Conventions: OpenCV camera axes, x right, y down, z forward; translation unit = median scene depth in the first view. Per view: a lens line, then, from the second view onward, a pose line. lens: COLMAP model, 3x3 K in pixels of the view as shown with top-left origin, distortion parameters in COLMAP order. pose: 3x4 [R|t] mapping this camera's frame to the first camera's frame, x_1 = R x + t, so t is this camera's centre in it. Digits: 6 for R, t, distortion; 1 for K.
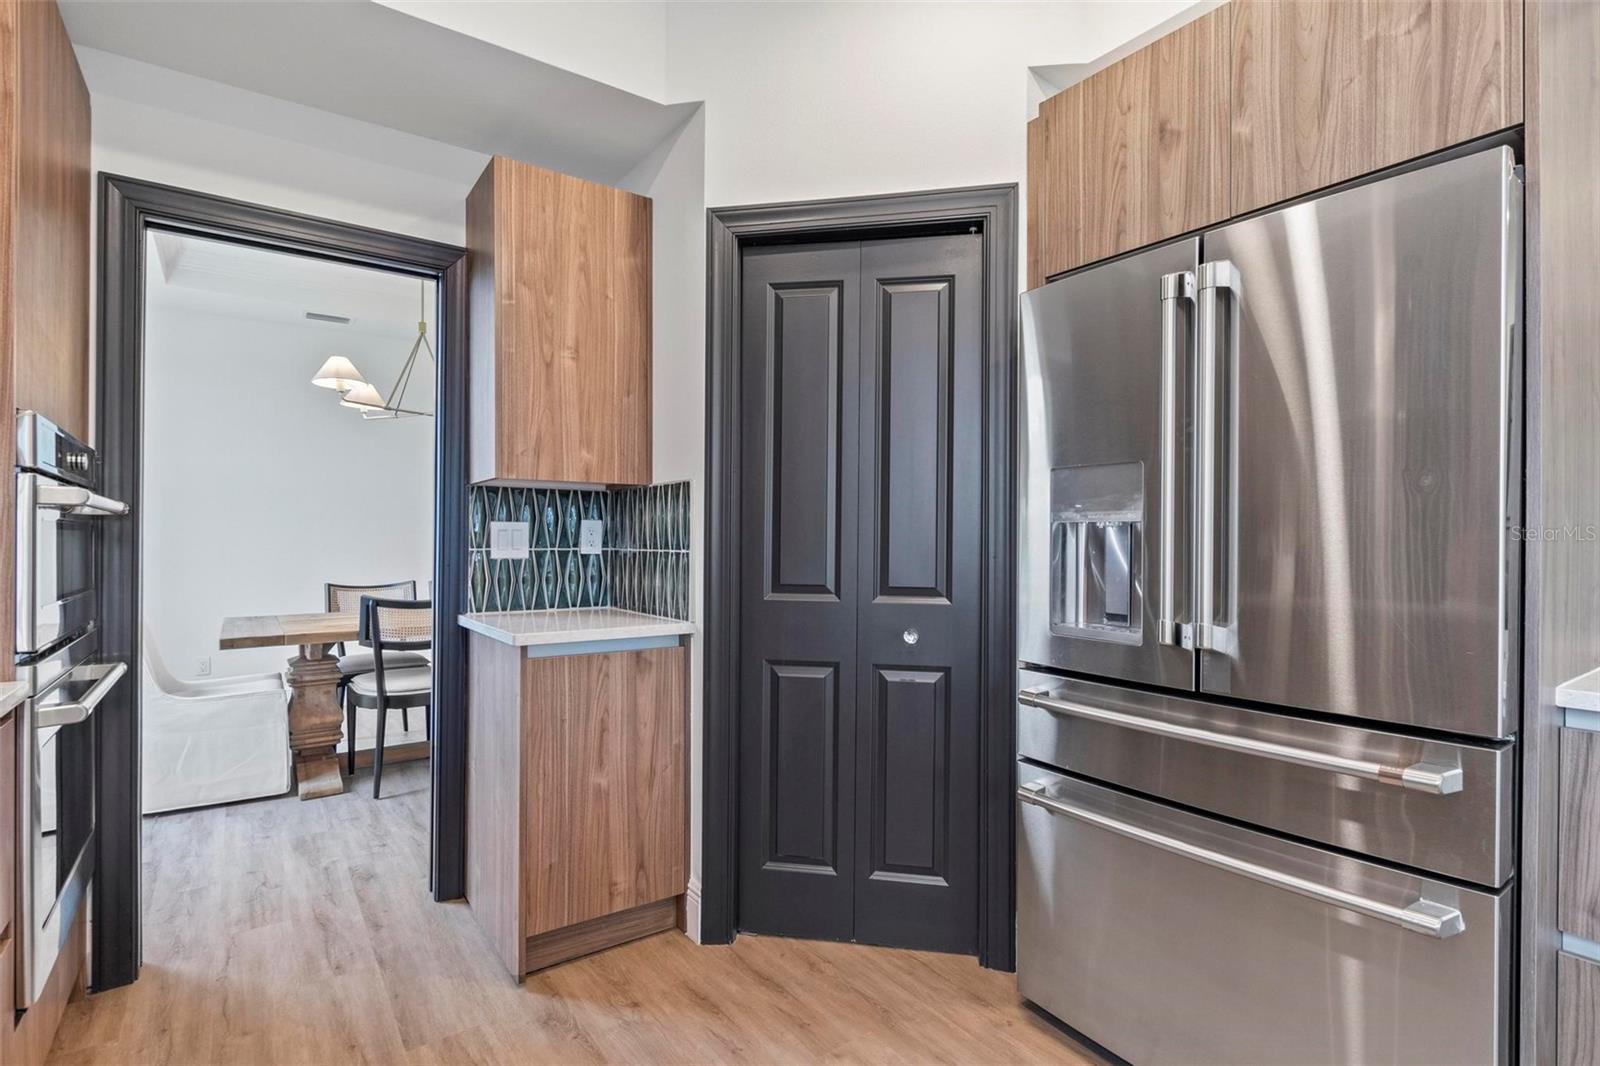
lens RADIAL K [[778.2, 0, 798.0], [0, 778.2, 544.2], [0, 0, 1]] dist [0.005120, 0.000266]
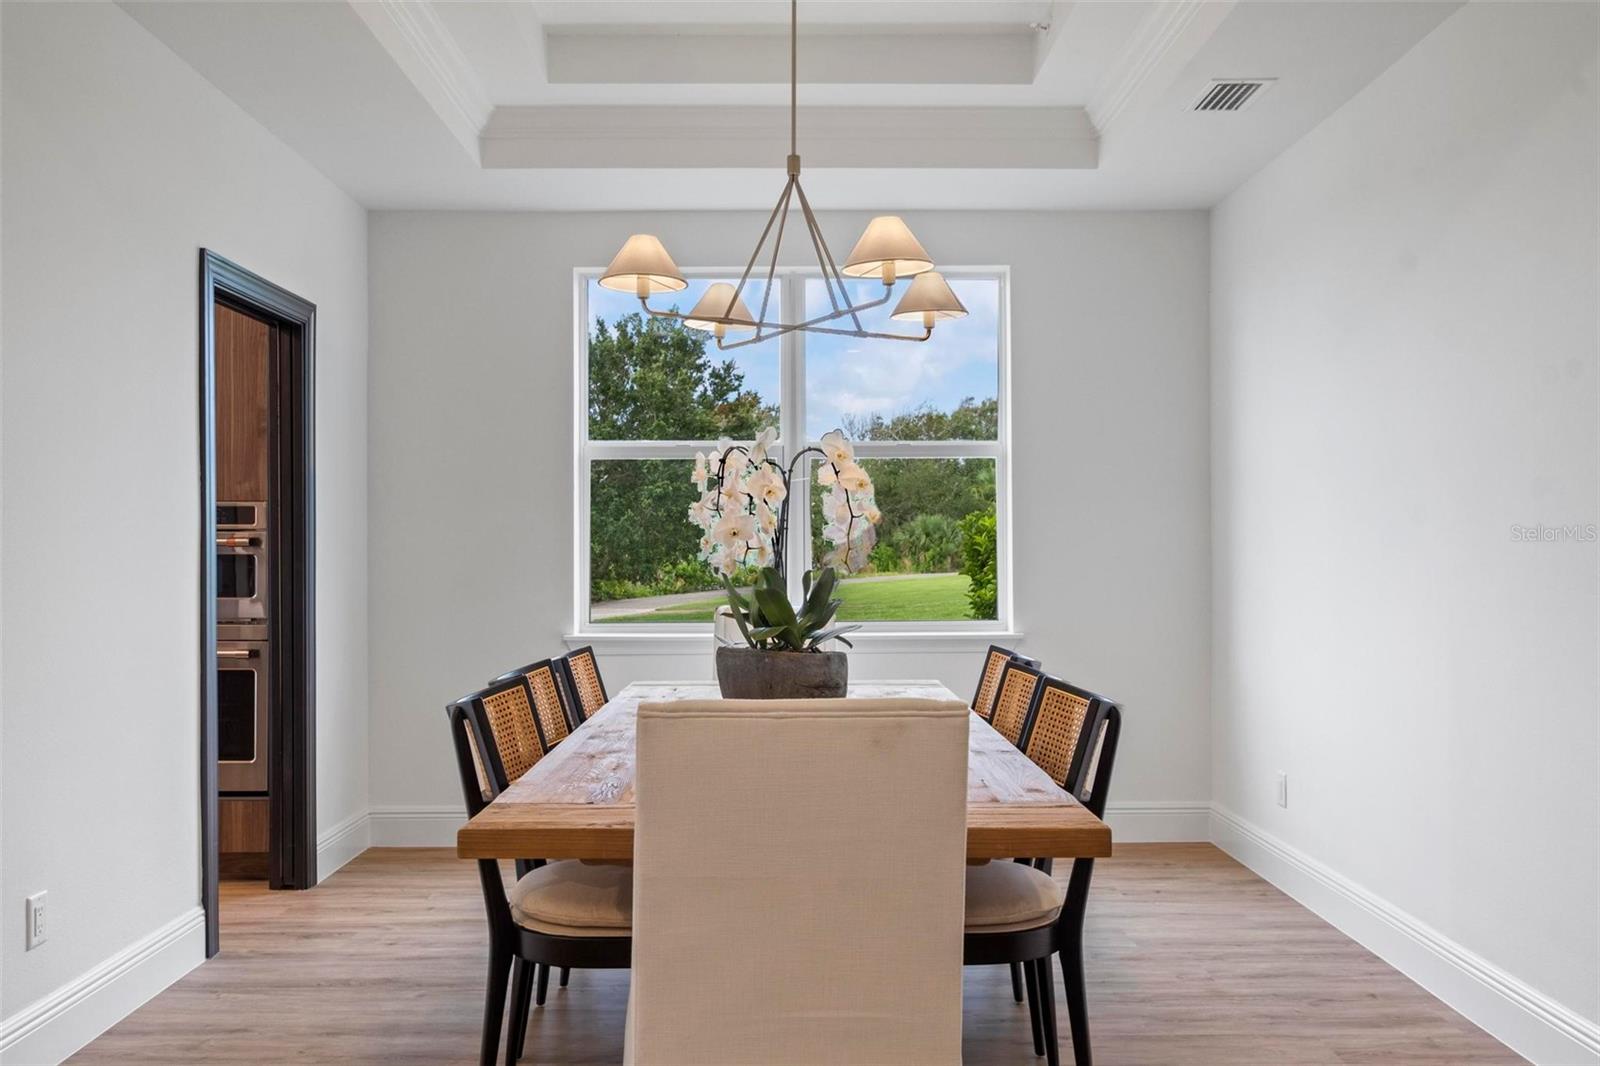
lens RADIAL K [[1314.1, 0, 800.0], [0, 1314.1, 533.0], [0, 0, 1]] dist [-0.006854, 0.013016]
pose [[-0.574154, -0.009568, -0.818691, 0.340527], [-0.005437, 0.999954, -0.007873, -0.027830], [0.818729, -0.000069, -0.574180, 2.161571]]
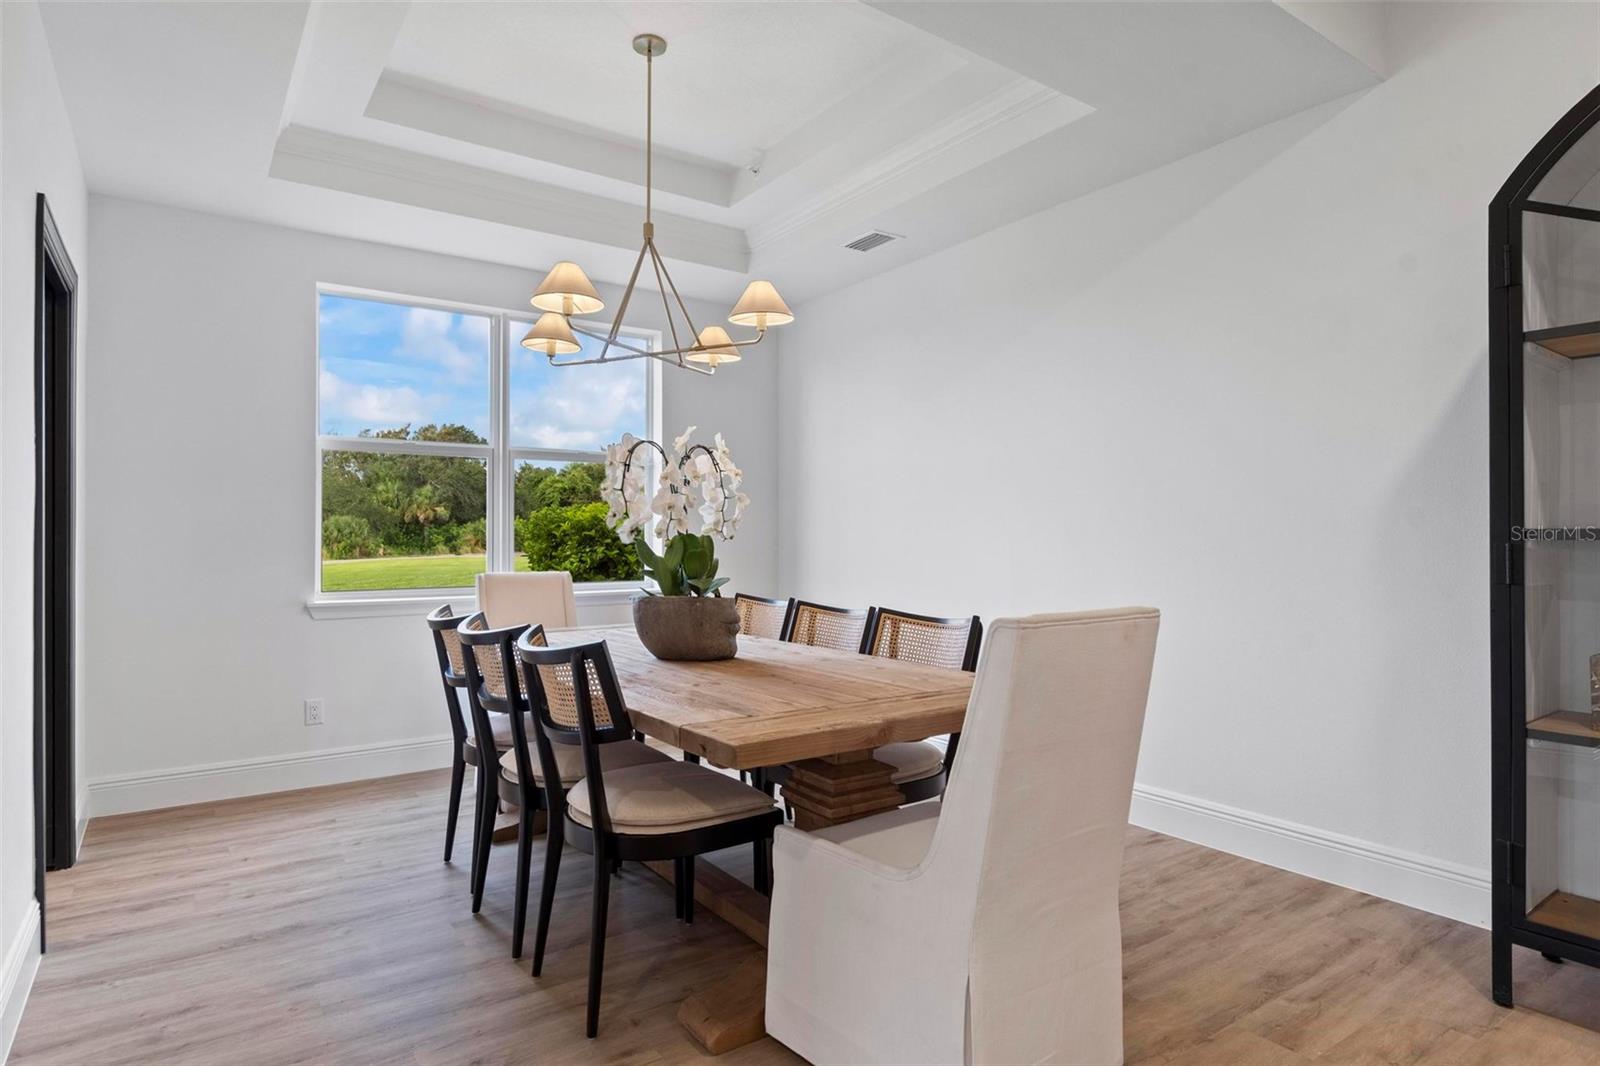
lens RADIAL K [[879.5, 0, 803.3], [0, 879.5, 535.3], [0, 0, 1]] dist [0.001863, -0.001827]
pose [[-0.009588, -0.007967, -0.999922, 0.418862], [-0.007607, 0.999940, -0.007895, 0.000889], [0.999925, 0.007531, -0.009648, 1.635770]]
